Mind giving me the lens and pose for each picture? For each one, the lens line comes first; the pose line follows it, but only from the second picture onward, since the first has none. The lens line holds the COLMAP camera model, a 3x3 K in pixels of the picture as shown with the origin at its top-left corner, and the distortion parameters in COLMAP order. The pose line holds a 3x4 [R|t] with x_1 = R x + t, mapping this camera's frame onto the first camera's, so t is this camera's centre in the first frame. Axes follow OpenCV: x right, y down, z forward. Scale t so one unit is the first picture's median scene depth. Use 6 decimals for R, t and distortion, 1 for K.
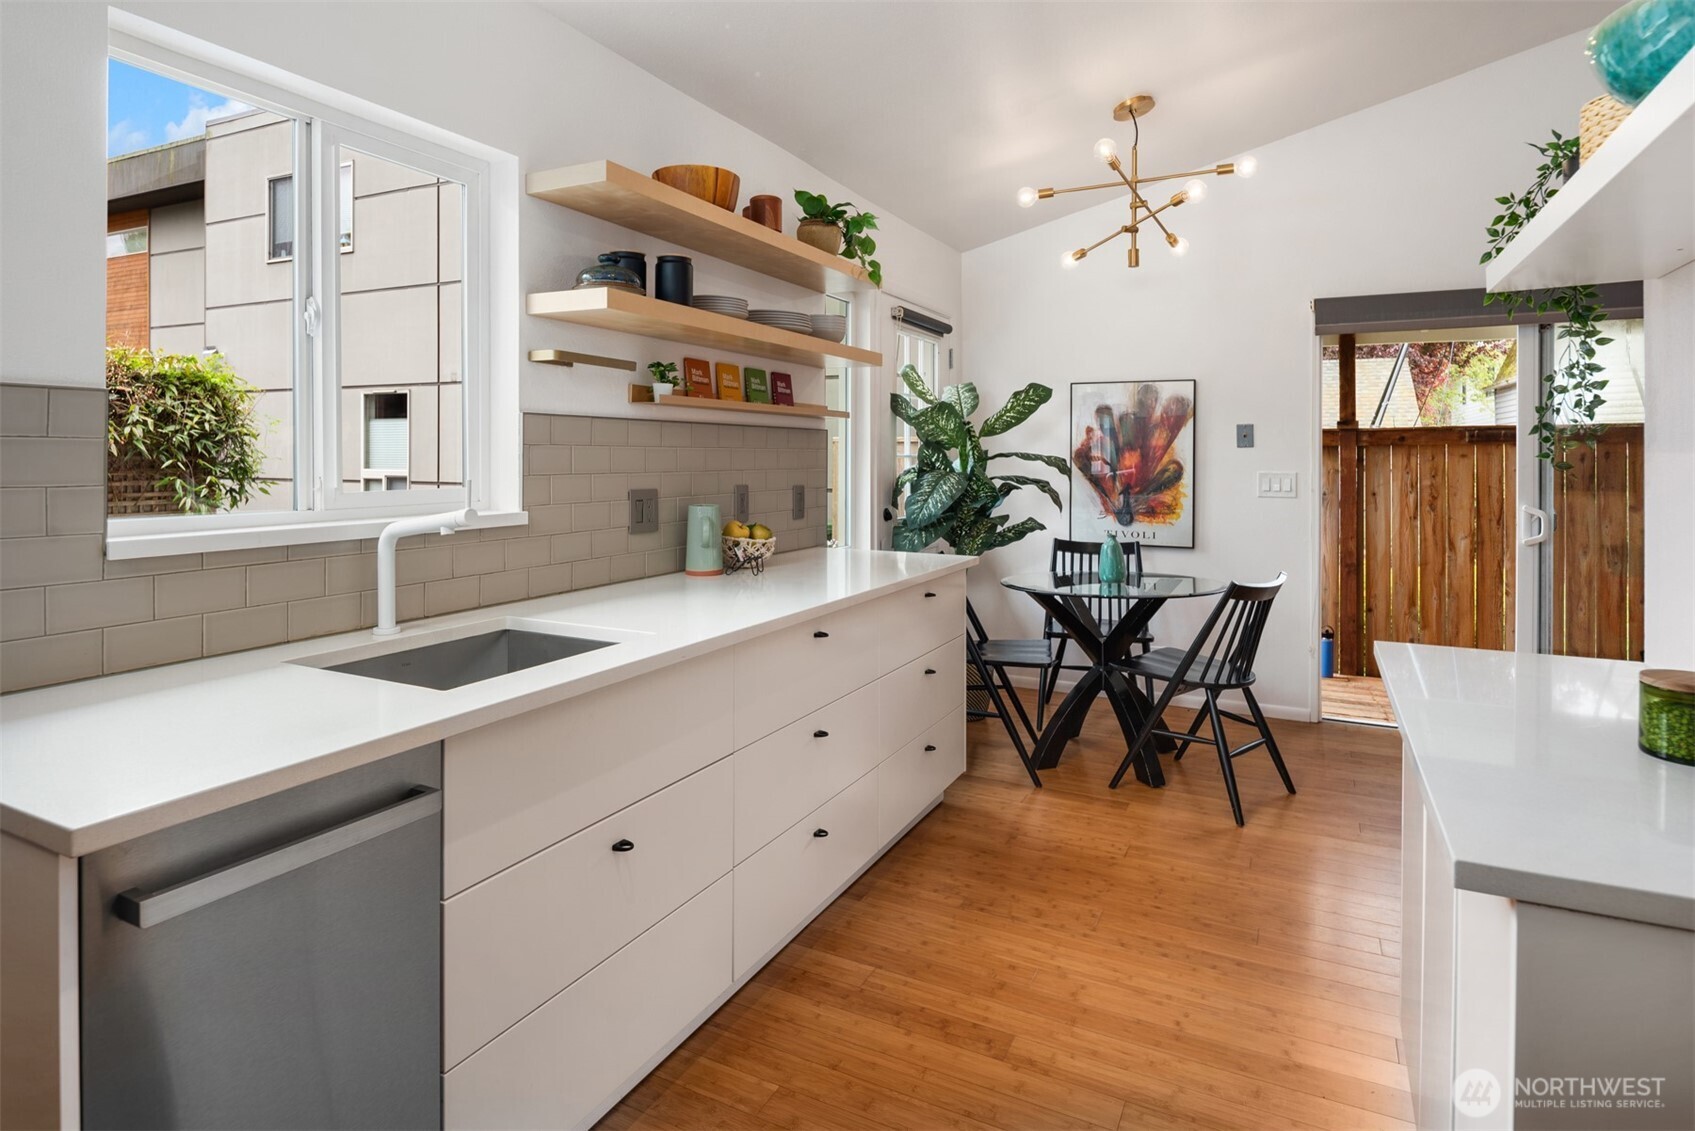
lens RADIAL K [[915.7, 0, 821.7], [0, 915.7, 454.4], [0, 0, 1]] dist [-0.003917, -0.001261]
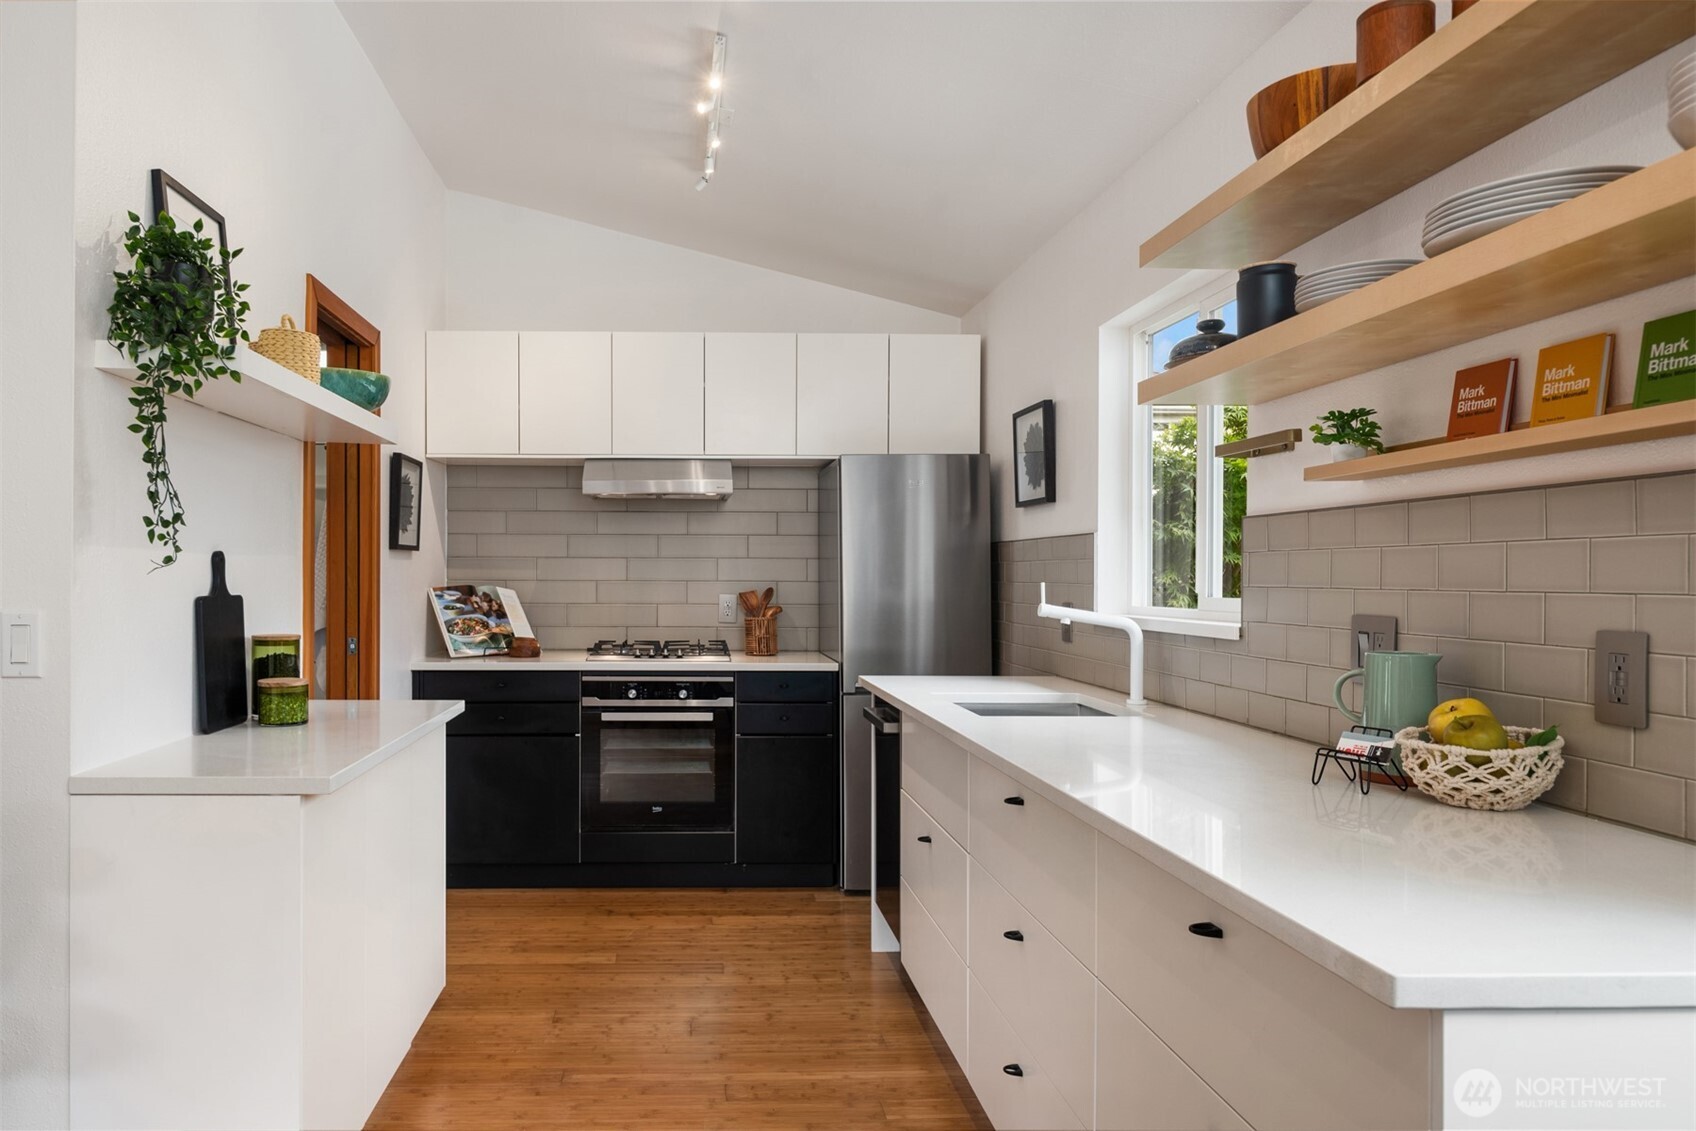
lens RADIAL K [[1092.8, 0, 712.7], [0, 1092.8, 567.9], [0, 0, 1]] dist [-0.002516, -0.005451]
pose [[-0.869097, -0.008615, -0.494567, 0.625120], [-0.004457, 0.999944, -0.009586, 0.016596], [0.494622, -0.006127, -0.869087, 1.583077]]
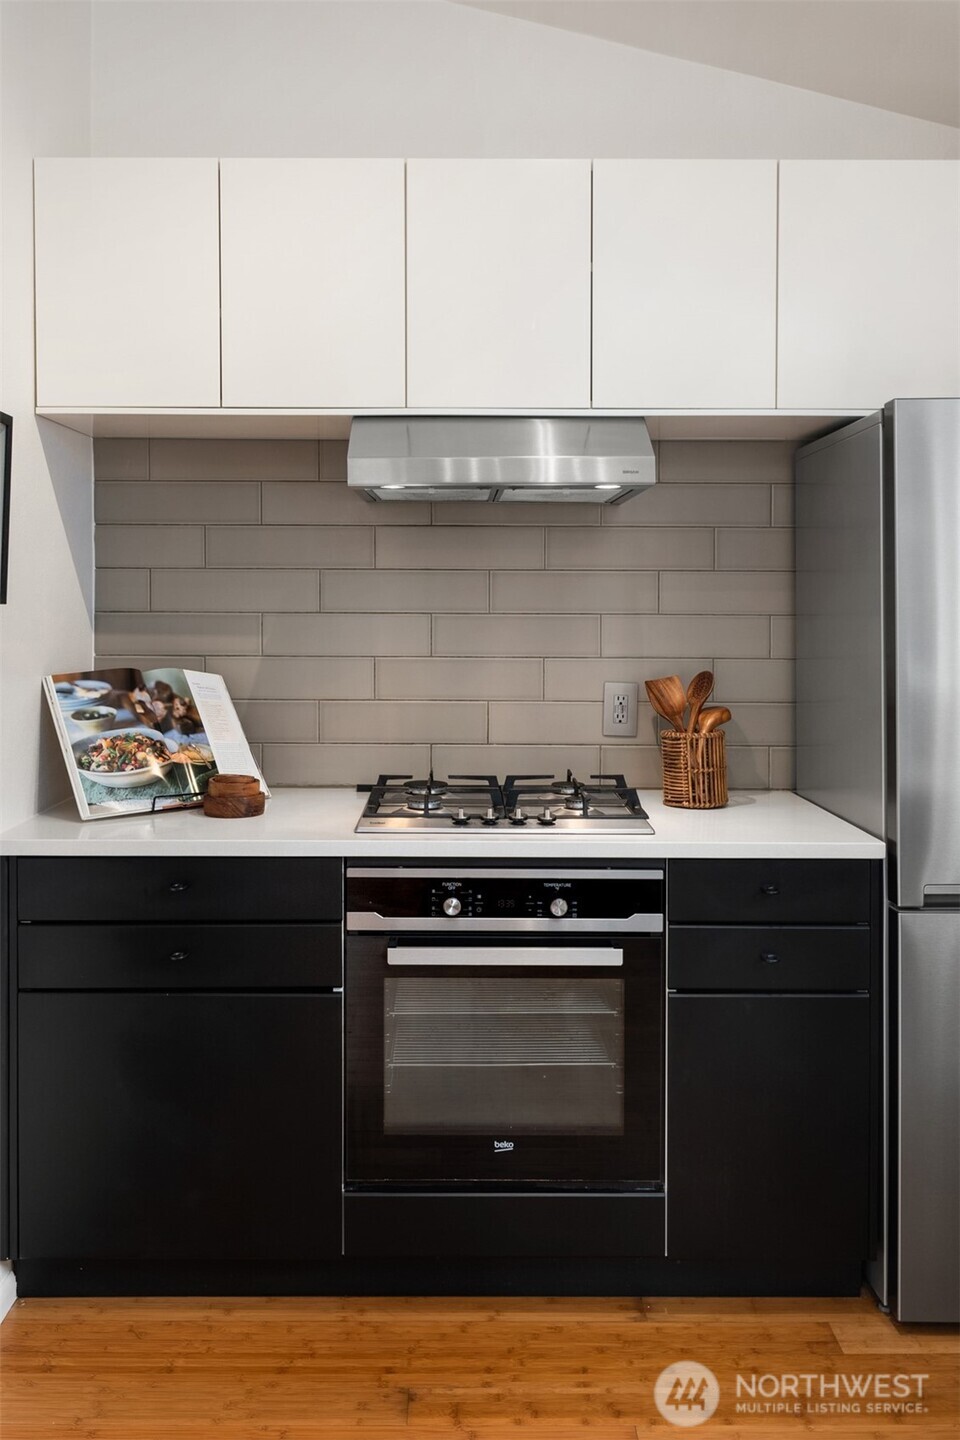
lens RADIAL K [[1208.9, 0, 459.4], [0, 1208.9, 635.0], [0, 0, 1]] dist [-0.001492, -0.001888]
pose [[-0.882442, 0.002425, -0.470416, 0.291333], [-0.006290, 0.999836, 0.016954, -0.021039], [0.470380, 0.017919, -0.882282, 0.793712]]
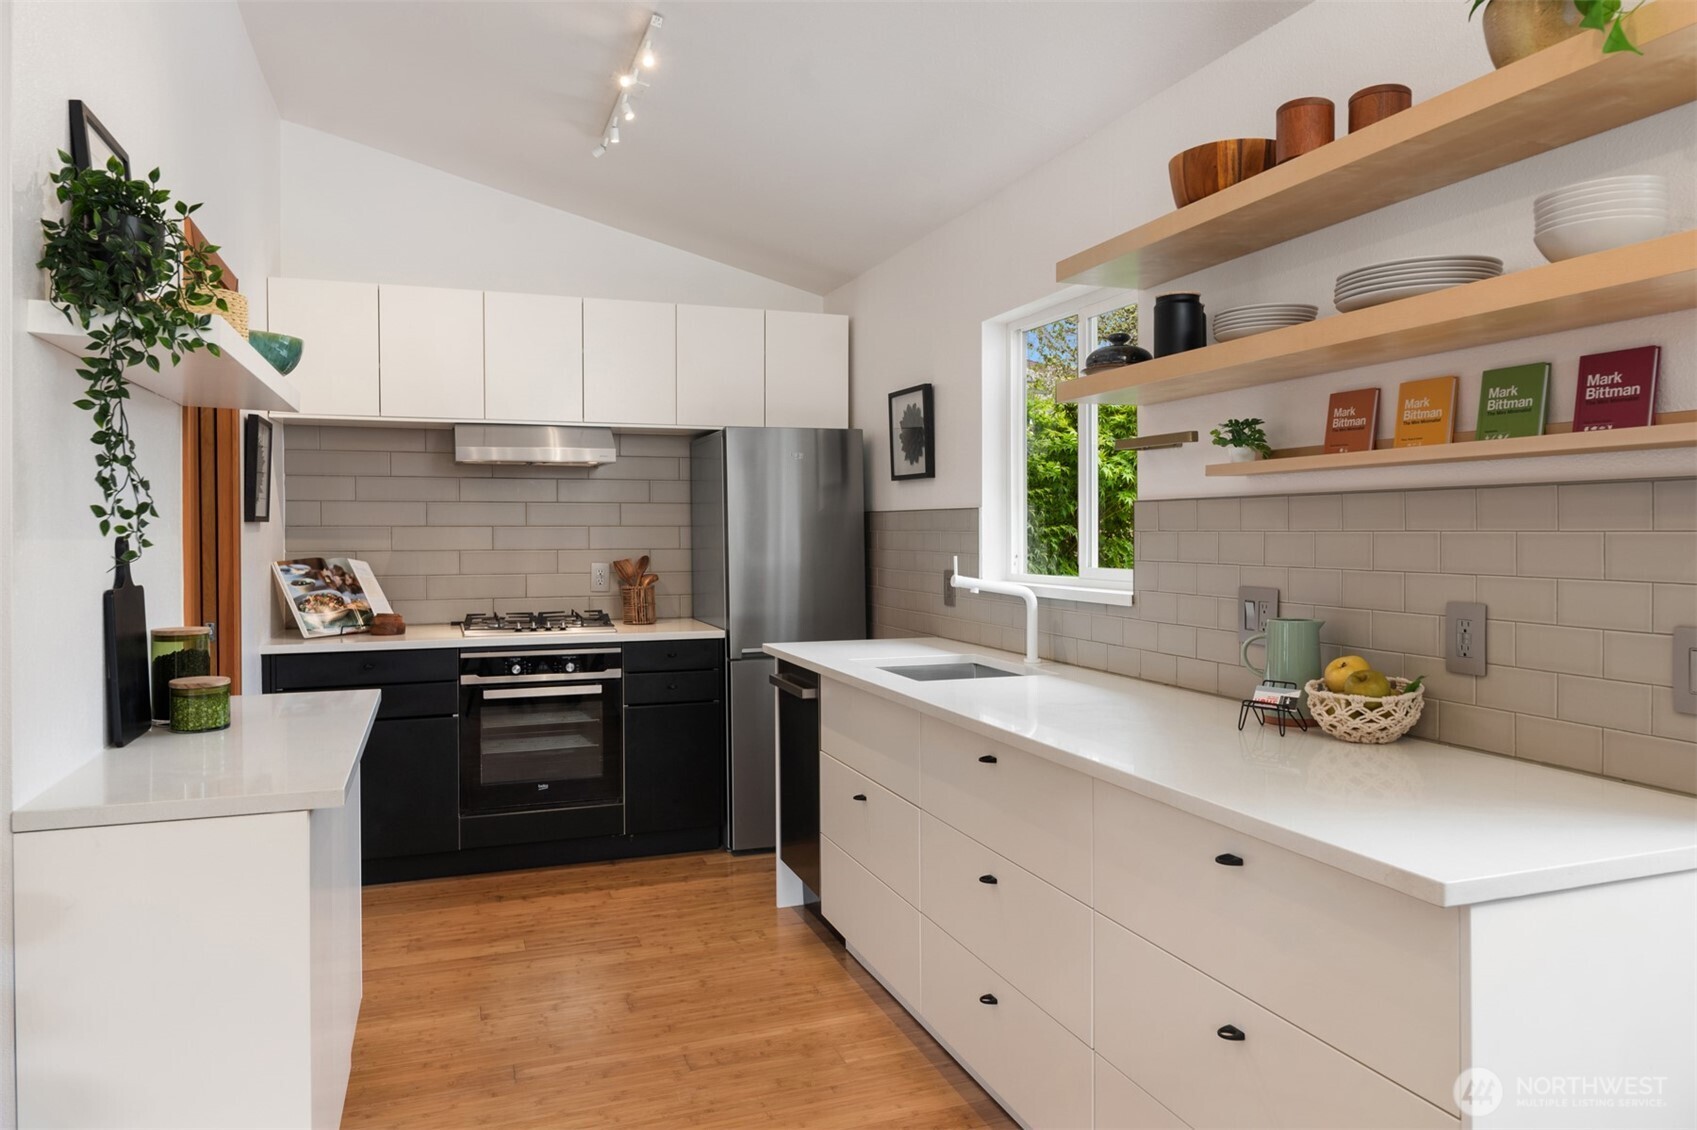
lens RADIAL K [[1092.6, 0, 845.8], [0, 1092.6, 526.2], [0, 0, 1]] dist [-0.002574, -0.000816]
pose [[-0.667830, -0.003294, -0.744306, 0.790156], [0.001792, 0.999980, -0.006033, -0.008690], [0.744311, -0.005363, -0.667811, 1.504151]]
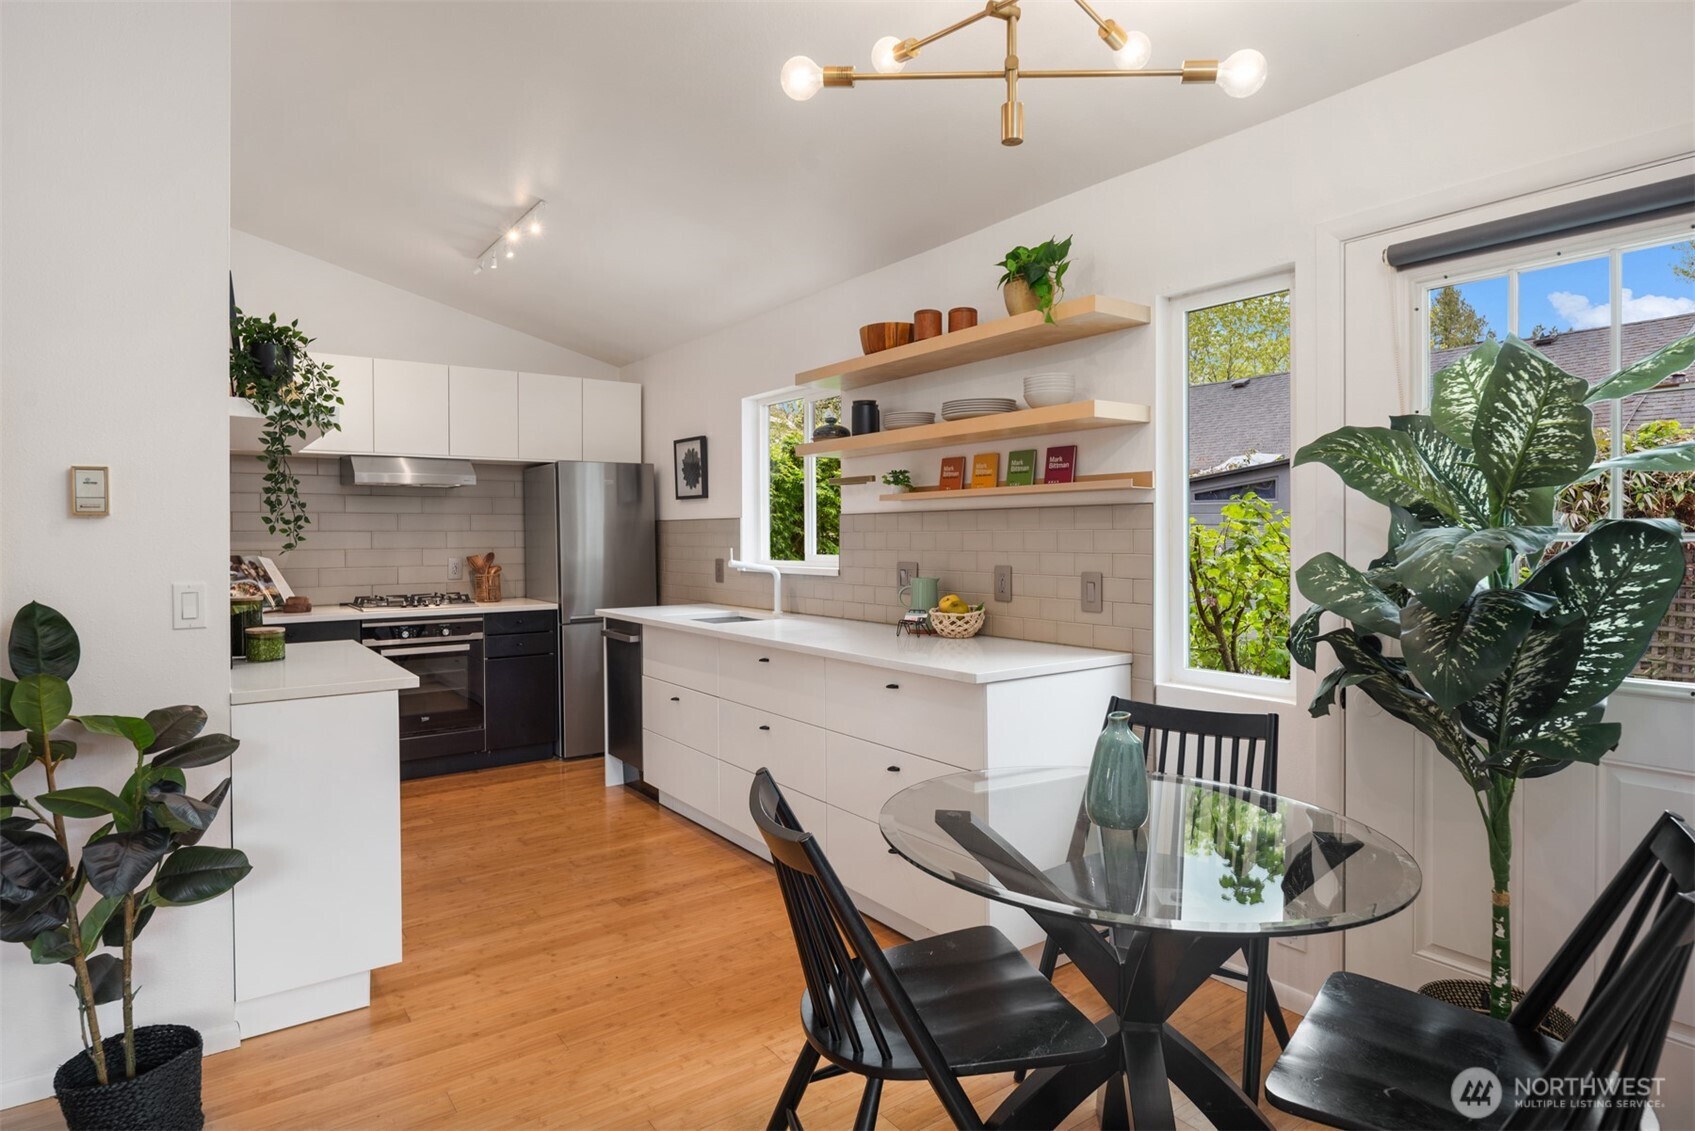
lens RADIAL K [[896.1, 0, 835.9], [0, 896.1, 522.5], [0, 0, 1]] dist [-0.003227, -0.000723]
pose [[-0.441085, -0.011473, -0.897392, 1.195823], [0.006650, 0.999849, -0.016052, -0.001068], [0.897441, -0.013048, -0.440942, 1.673533]]
